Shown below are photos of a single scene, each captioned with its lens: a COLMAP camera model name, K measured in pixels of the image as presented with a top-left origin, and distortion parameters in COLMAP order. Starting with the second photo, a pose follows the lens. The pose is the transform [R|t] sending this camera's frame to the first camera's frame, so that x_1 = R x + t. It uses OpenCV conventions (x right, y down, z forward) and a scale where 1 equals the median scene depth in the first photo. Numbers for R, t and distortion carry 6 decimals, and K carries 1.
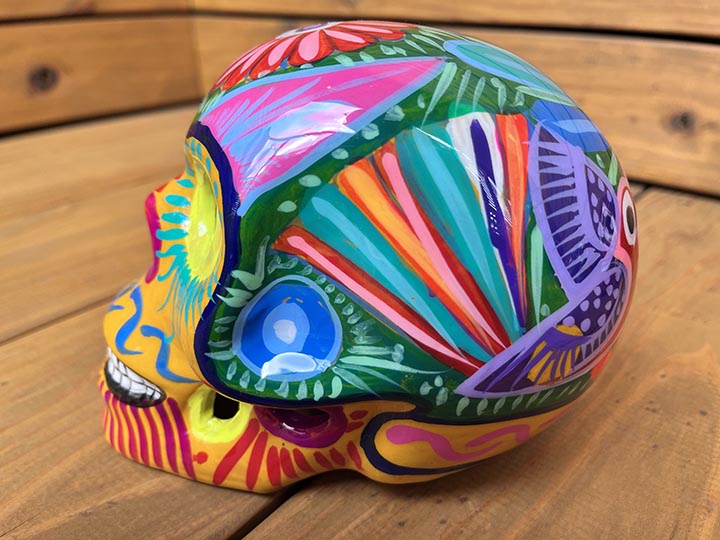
lens RADIAL K [[561.9, 0, 363.0], [0, 561.9, 274.3], [0, 0, 1]] dist [0.075888, -0.157365]
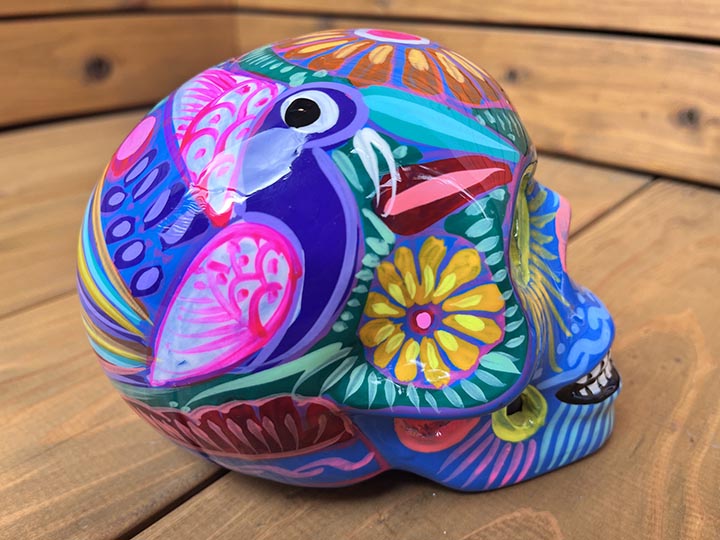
lens RADIAL K [[561.9, 0, 363.0], [0, 561.9, 273.8], [0, 0, 1]] dist [0.075888, -0.157365]
pose [[0.998747, 0.029489, -0.040438, -0.004895], [-0.029364, 0.999562, 0.003675, 0.070021], [0.040529, -0.002483, 0.999175, -0.168810]]
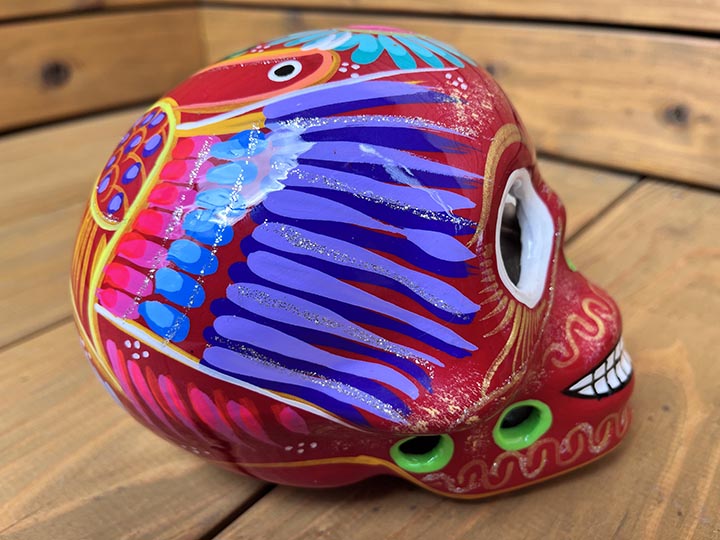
lens RADIAL K [[561.9, 0, 360.3], [0, 561.9, 274.5], [0, 0, 1]] dist [0.075888, -0.157365]
pose [[0.999462, -0.004200, -0.032529, 0.051296], [0.005527, 0.999150, 0.040839, -0.047000], [0.032330, -0.040996, 0.998636, -0.068828]]
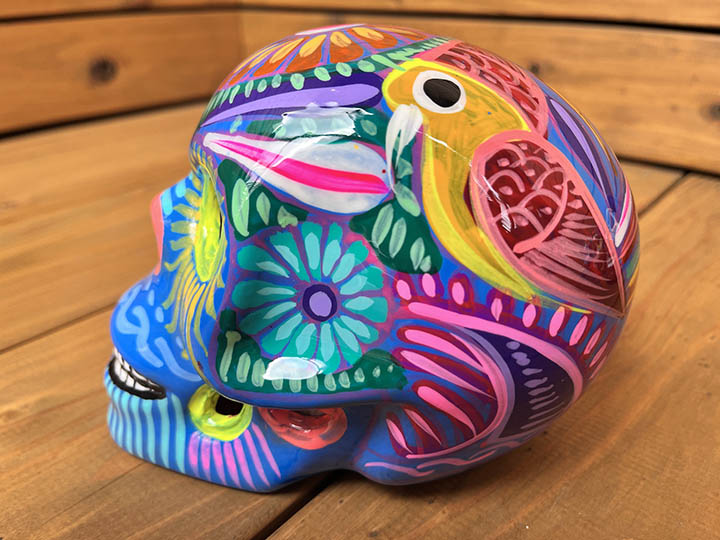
lens RADIAL K [[561.9, 0, 361.1], [0, 561.9, 274.1], [0, 0, 1]] dist [0.075888, -0.157365]
pose [[0.999470, 0.007328, -0.031716, -0.115051], [-0.006963, 0.999908, 0.011600, 0.044169], [0.031798, -0.011373, 0.999430, -0.116746]]
